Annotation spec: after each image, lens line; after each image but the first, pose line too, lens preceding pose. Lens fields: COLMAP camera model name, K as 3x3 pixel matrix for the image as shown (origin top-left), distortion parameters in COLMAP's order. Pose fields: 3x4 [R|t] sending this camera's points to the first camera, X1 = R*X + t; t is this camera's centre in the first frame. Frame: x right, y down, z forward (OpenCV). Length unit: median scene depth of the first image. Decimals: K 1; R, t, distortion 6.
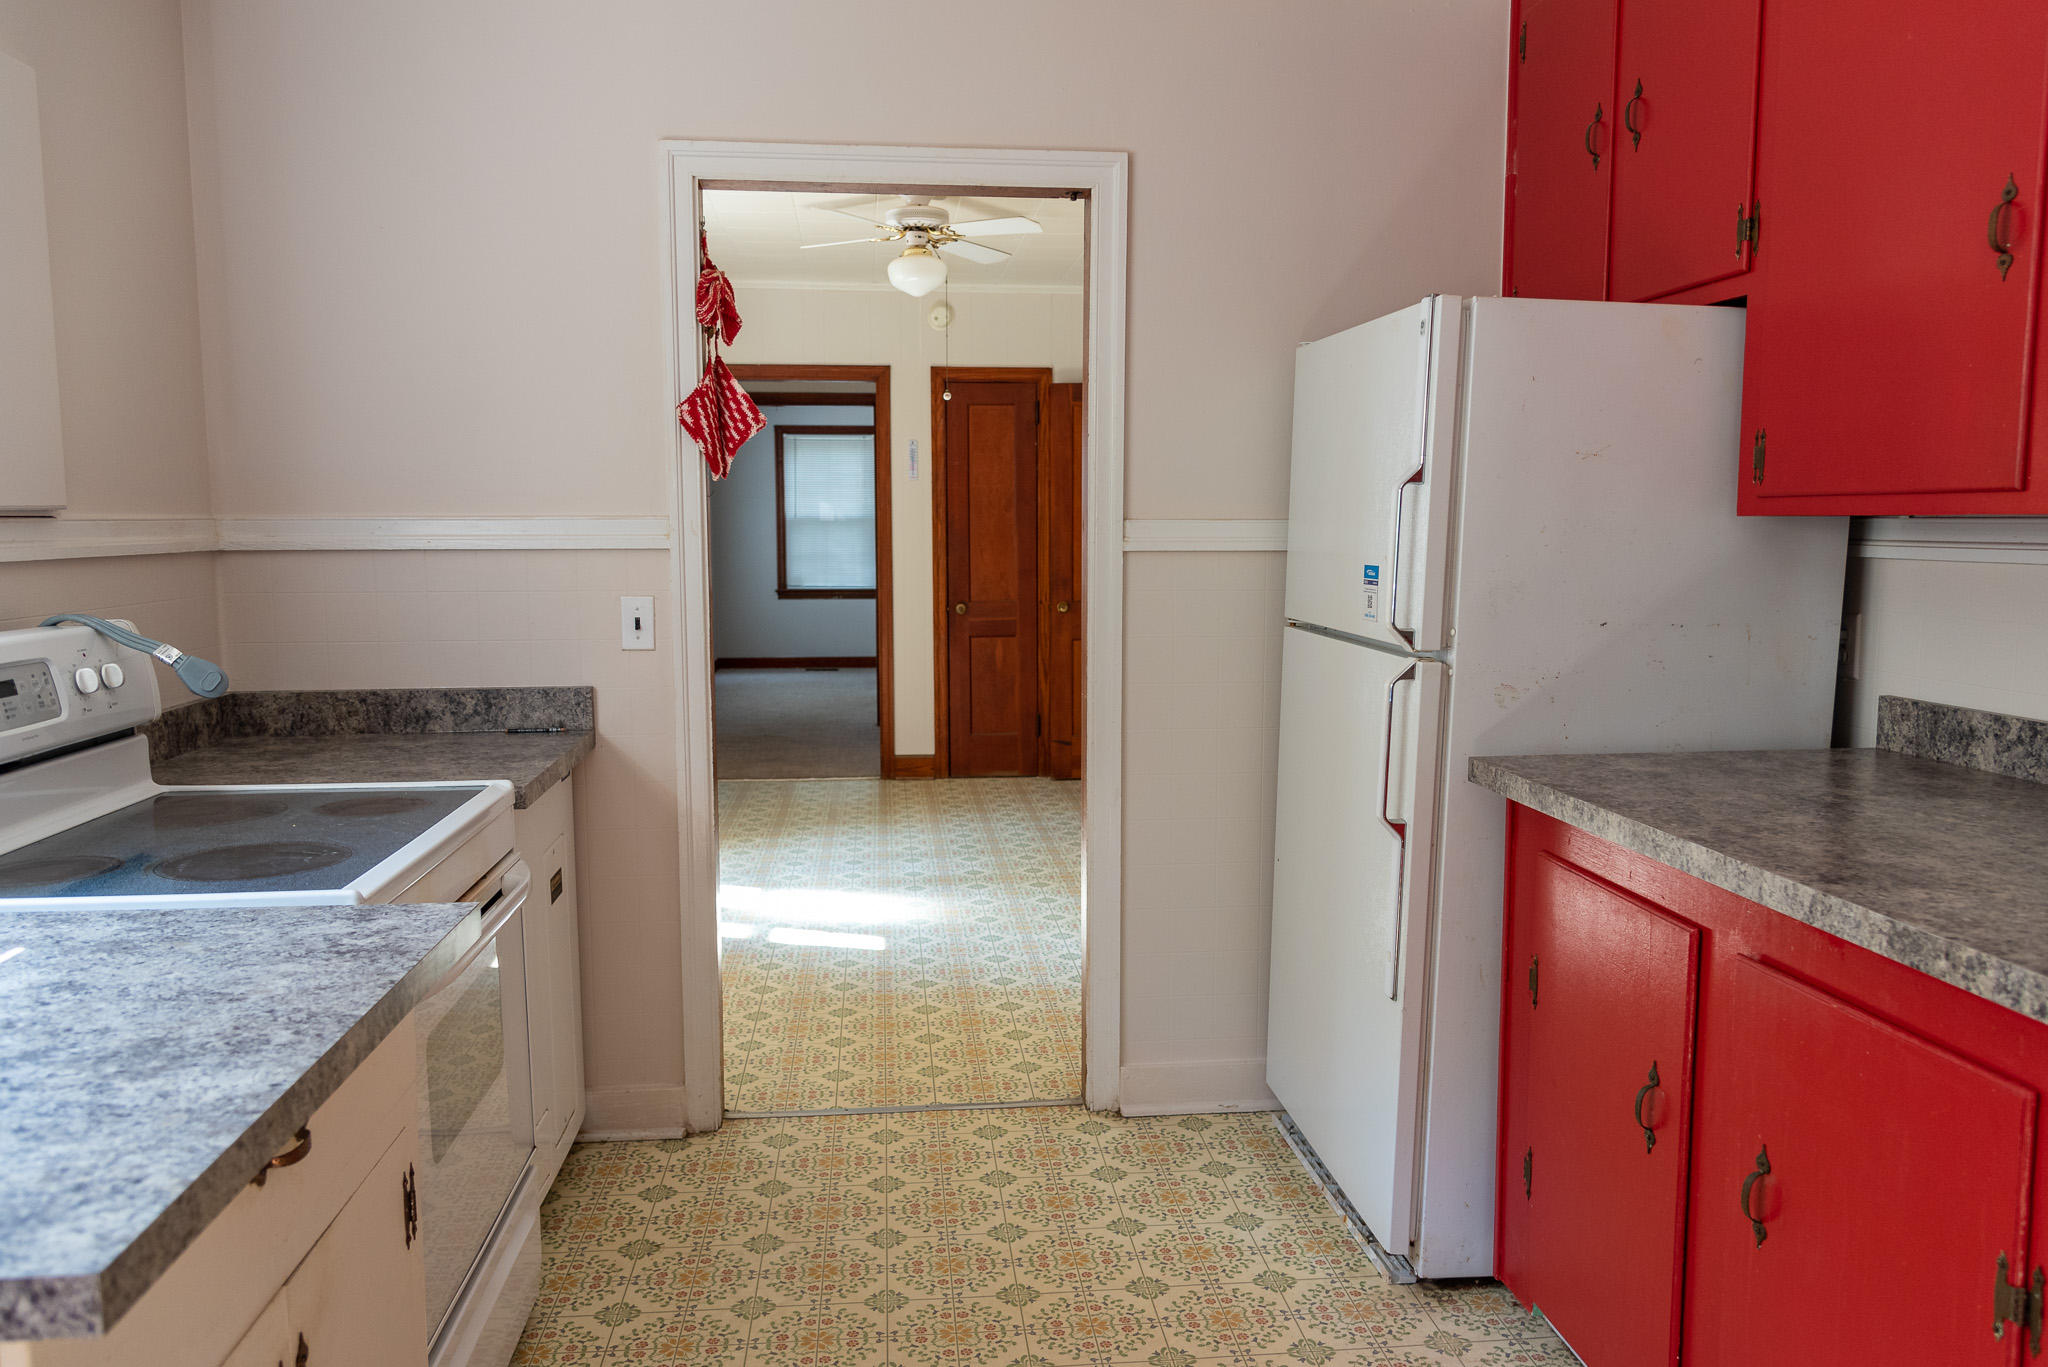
lens RADIAL K [[1389.6, 0, 1016.9], [0, 1389.6, 686.7], [0, 0, 1]] dist [-0.010196, 0.002653]
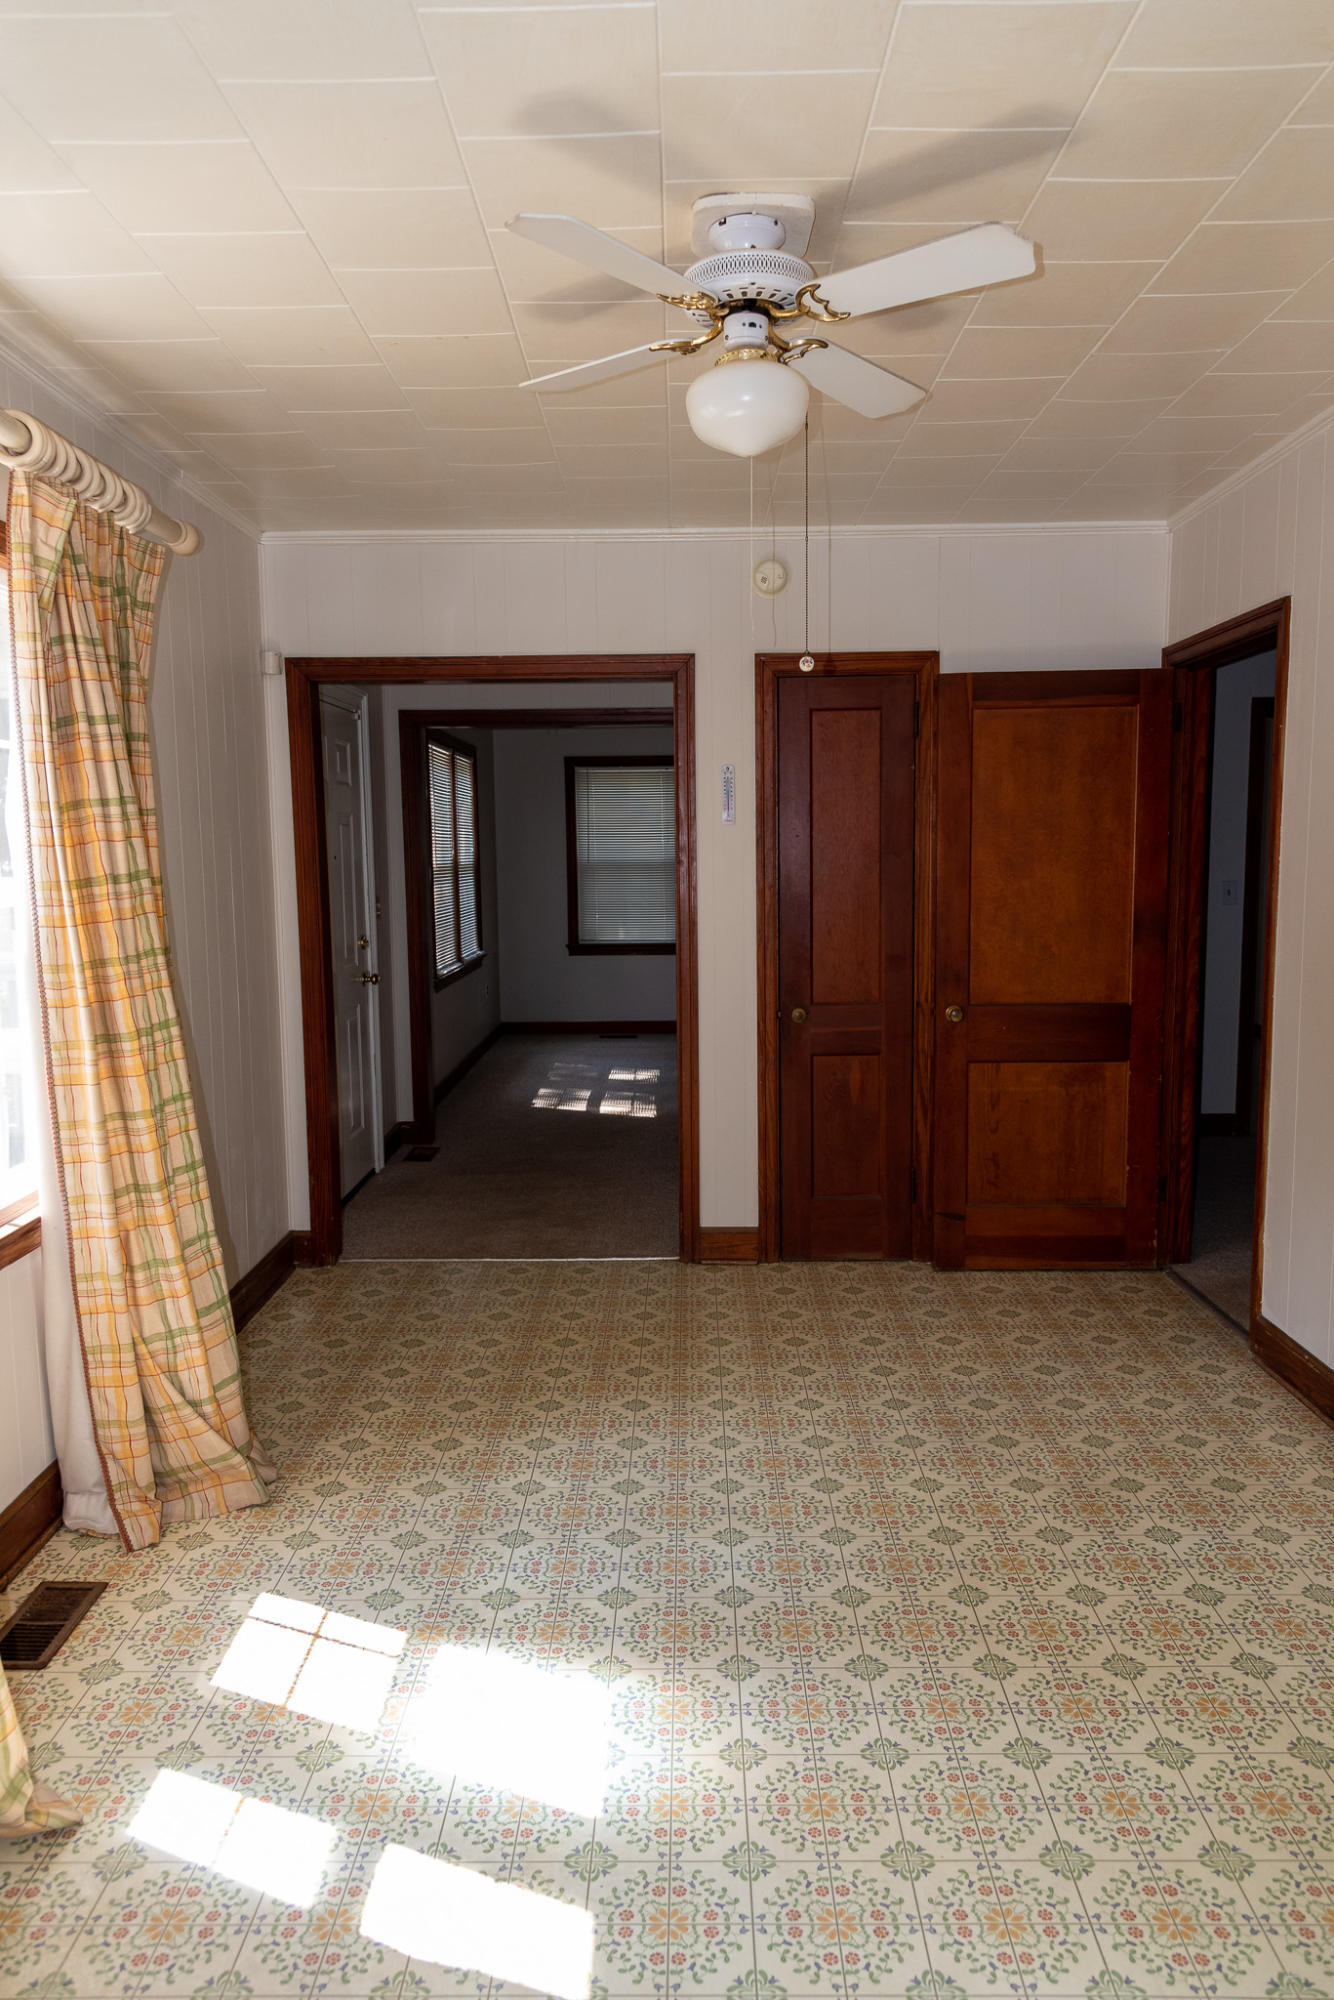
lens RADIAL K [[1357.1, 0, 666.8], [0, 1357.1, 995.5], [0, 0, 1]] dist [-0.010196, 0.002653]
pose [[0.993854, -0.000787, -0.110694, -0.030376], [-0.000722, 0.999907, -0.013593, -0.055723], [0.110694, 0.013589, 0.993762, 0.337183]]
